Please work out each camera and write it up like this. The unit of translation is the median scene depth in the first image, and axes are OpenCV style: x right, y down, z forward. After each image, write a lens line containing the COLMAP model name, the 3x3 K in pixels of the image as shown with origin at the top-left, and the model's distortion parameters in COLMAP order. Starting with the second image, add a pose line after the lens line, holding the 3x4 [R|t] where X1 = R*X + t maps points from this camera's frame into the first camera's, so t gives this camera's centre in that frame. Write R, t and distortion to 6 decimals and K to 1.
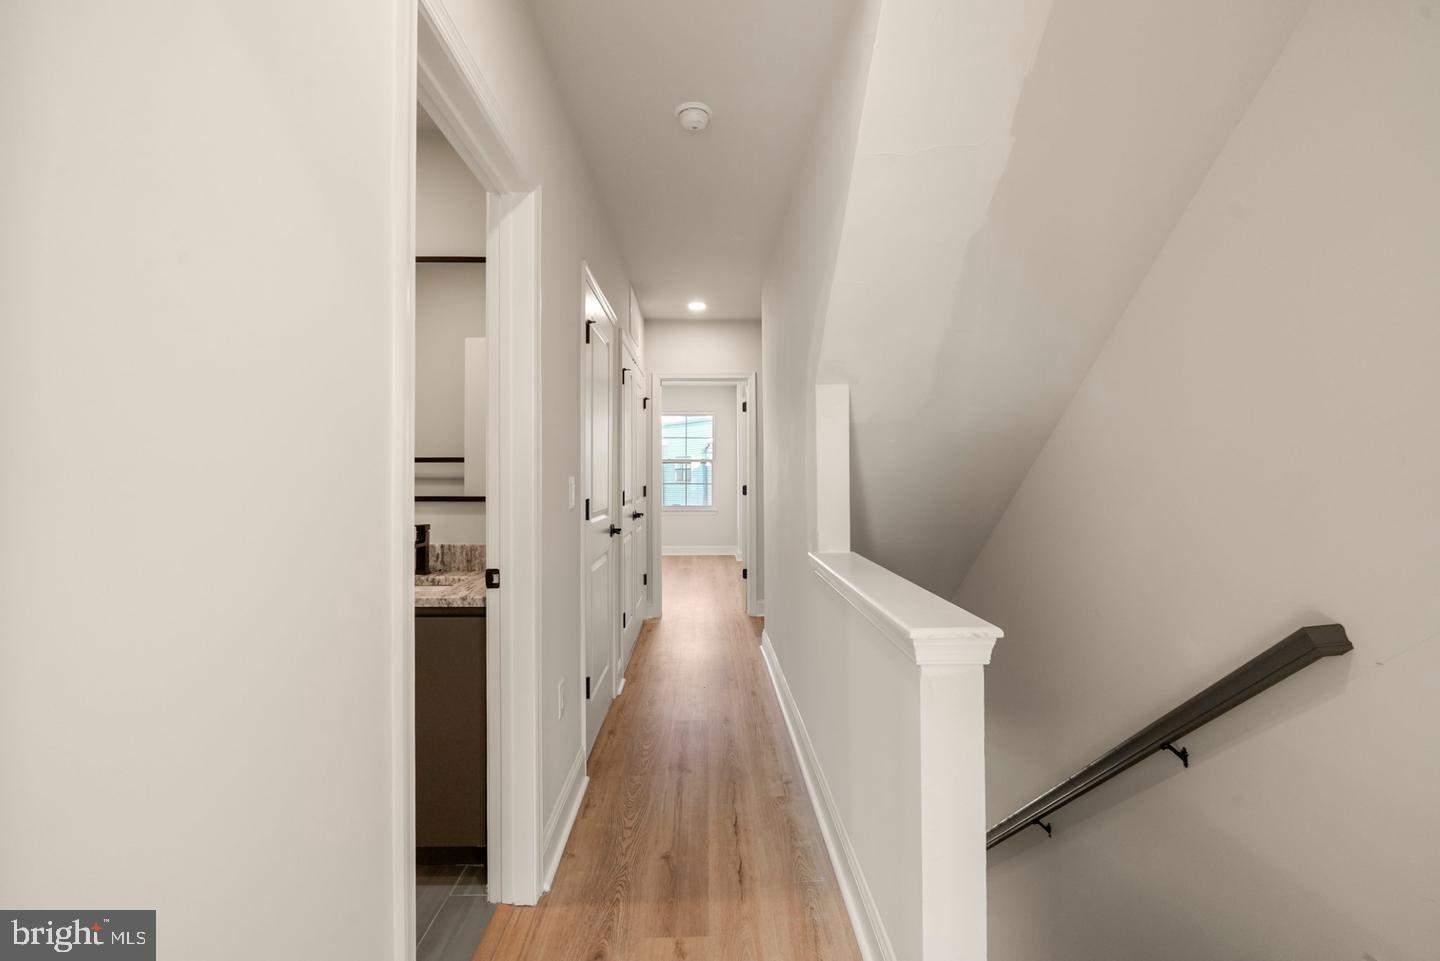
lens RADIAL K [[646.4, 0, 713.8], [0, 646.4, 478.8], [0, 0, 1]] dist [-0.010347, 0.002207]
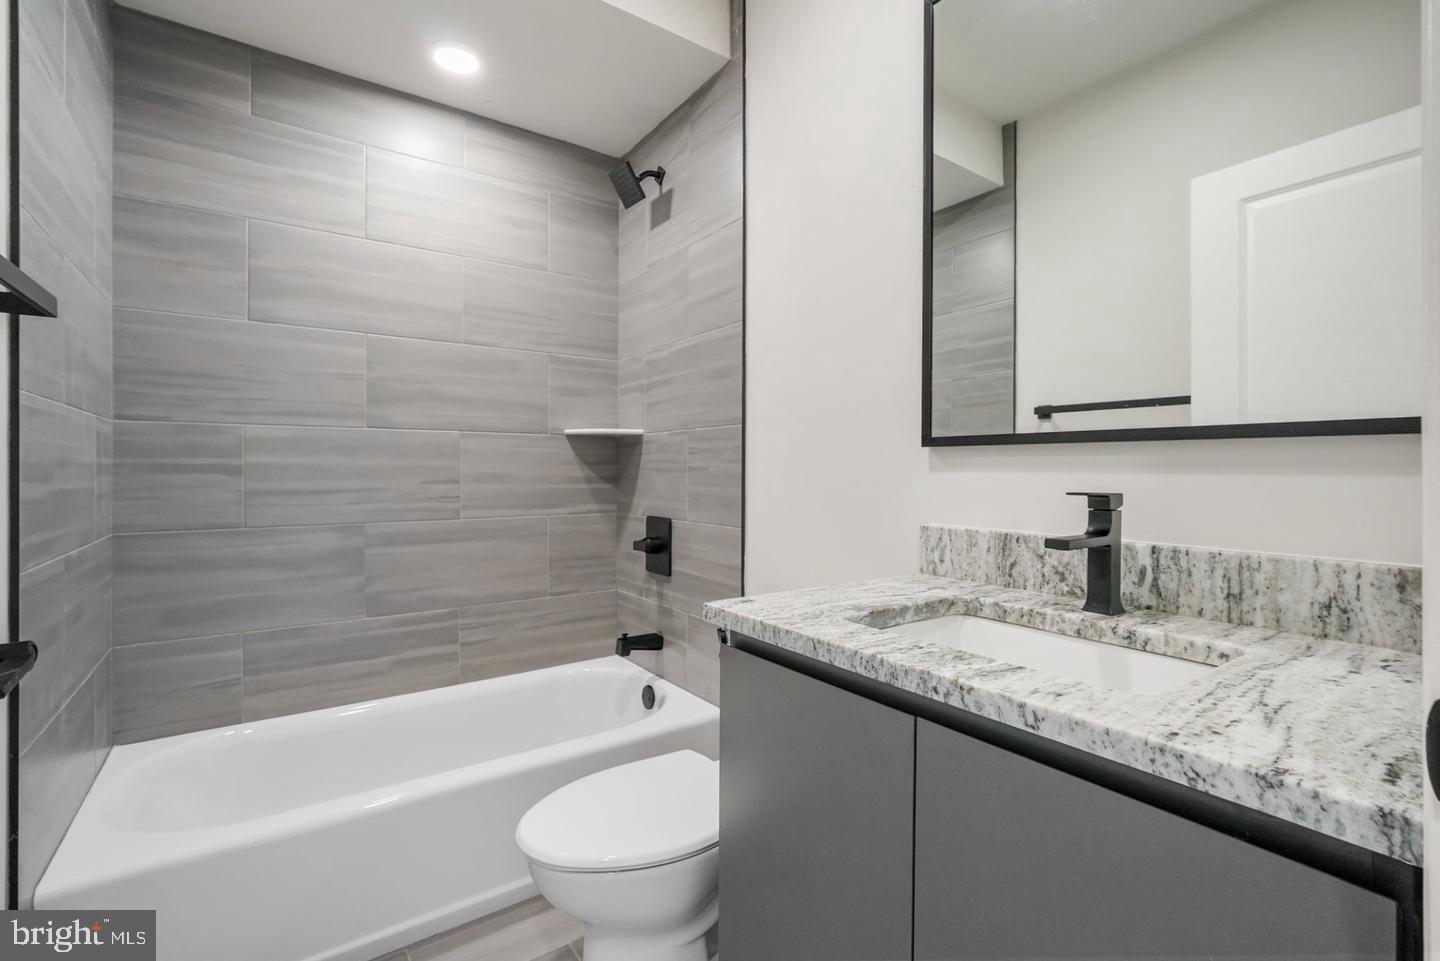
lens RADIAL K [[646.4, 0, 728.1], [0, 646.4, 474.0], [0, 0, 1]] dist [-0.010347, 0.002207]
pose [[0.564871, 0.002579, -0.825175, -0.240517], [-0.004432, 0.999990, 0.000091, 0.058218], [0.825167, 0.003605, 0.564877, 0.553236]]
